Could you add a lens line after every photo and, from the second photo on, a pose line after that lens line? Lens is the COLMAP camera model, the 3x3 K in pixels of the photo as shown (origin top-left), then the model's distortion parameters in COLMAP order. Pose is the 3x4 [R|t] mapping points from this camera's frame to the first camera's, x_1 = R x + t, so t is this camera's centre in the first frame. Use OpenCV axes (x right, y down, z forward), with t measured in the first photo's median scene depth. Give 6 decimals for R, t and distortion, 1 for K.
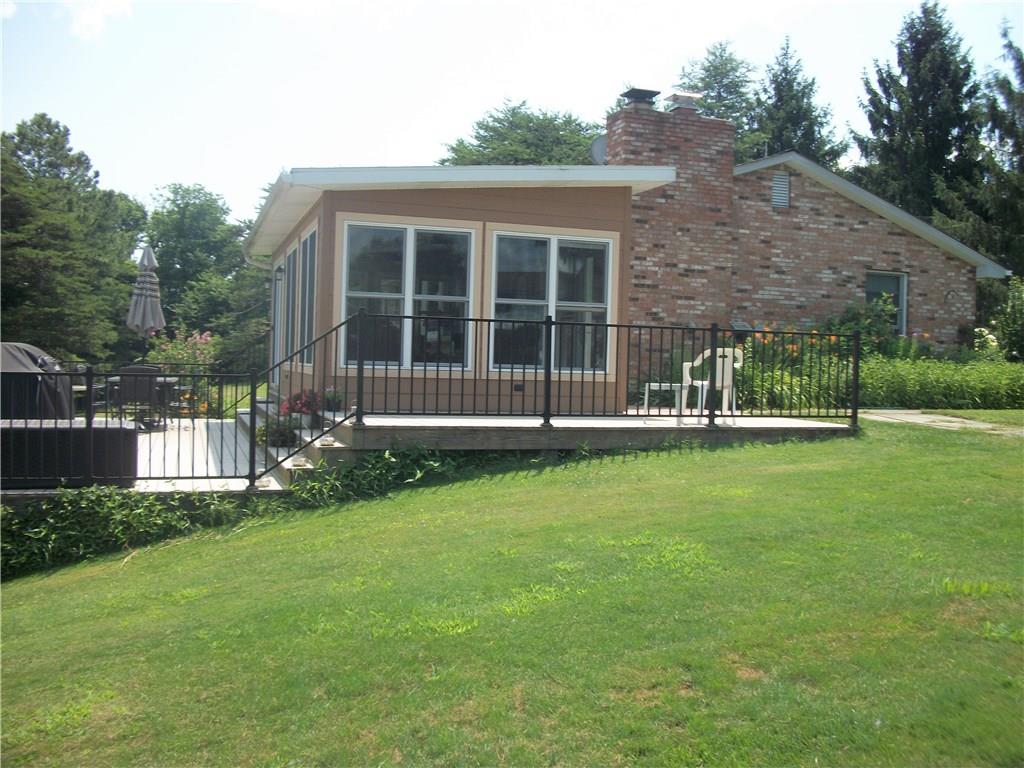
lens RADIAL K [[957.2, 0, 515.2], [0, 957.2, 377.2], [0, 0, 1]] dist [-0.143173, 0.060069]
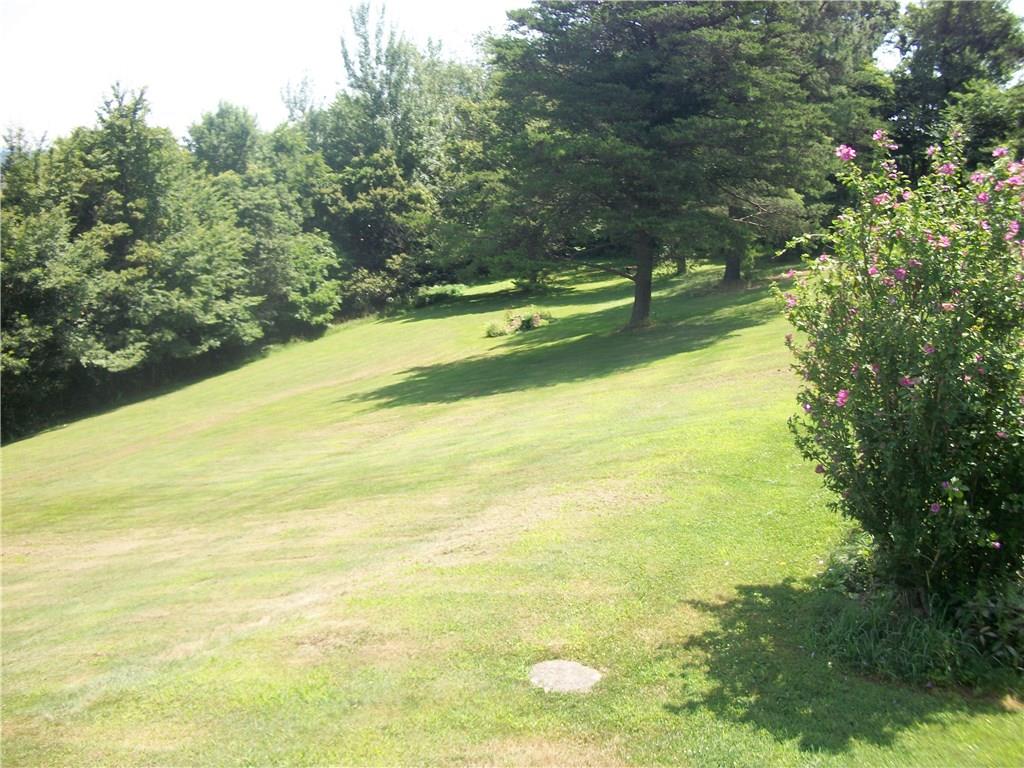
lens RADIAL K [[957.2, 0, 515.2], [0, 957.2, 377.2], [0, 0, 1]] dist [-0.143173, 0.060069]
pose [[0.728353, 0.152891, -0.667926, -0.129147], [-0.032049, 0.981323, 0.189680, -0.014743], [0.684452, -0.116748, 0.719650, 0.355116]]
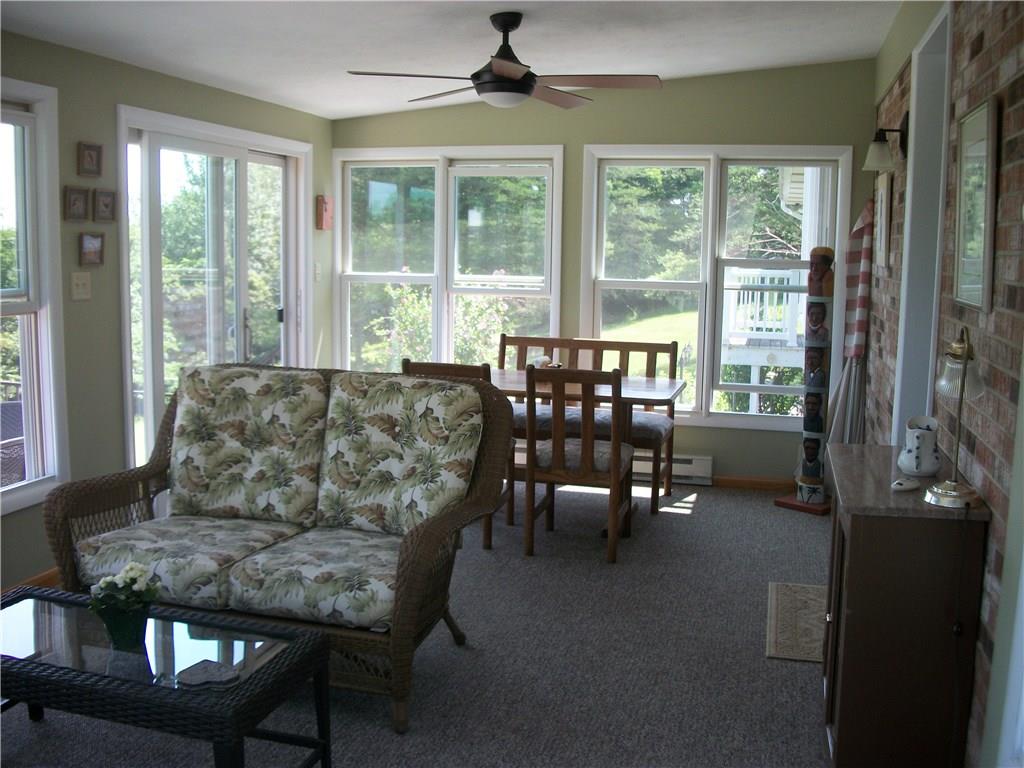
lens RADIAL K [[957.2, 0, 515.2], [0, 957.2, 377.2], [0, 0, 1]] dist [-0.143173, 0.060069]
pose [[0.825672, 0.068232, -0.560009, 0.012857], [-0.008965, 0.994120, 0.107908, -0.024707], [0.564079, -0.084076, 0.821429, 0.266909]]
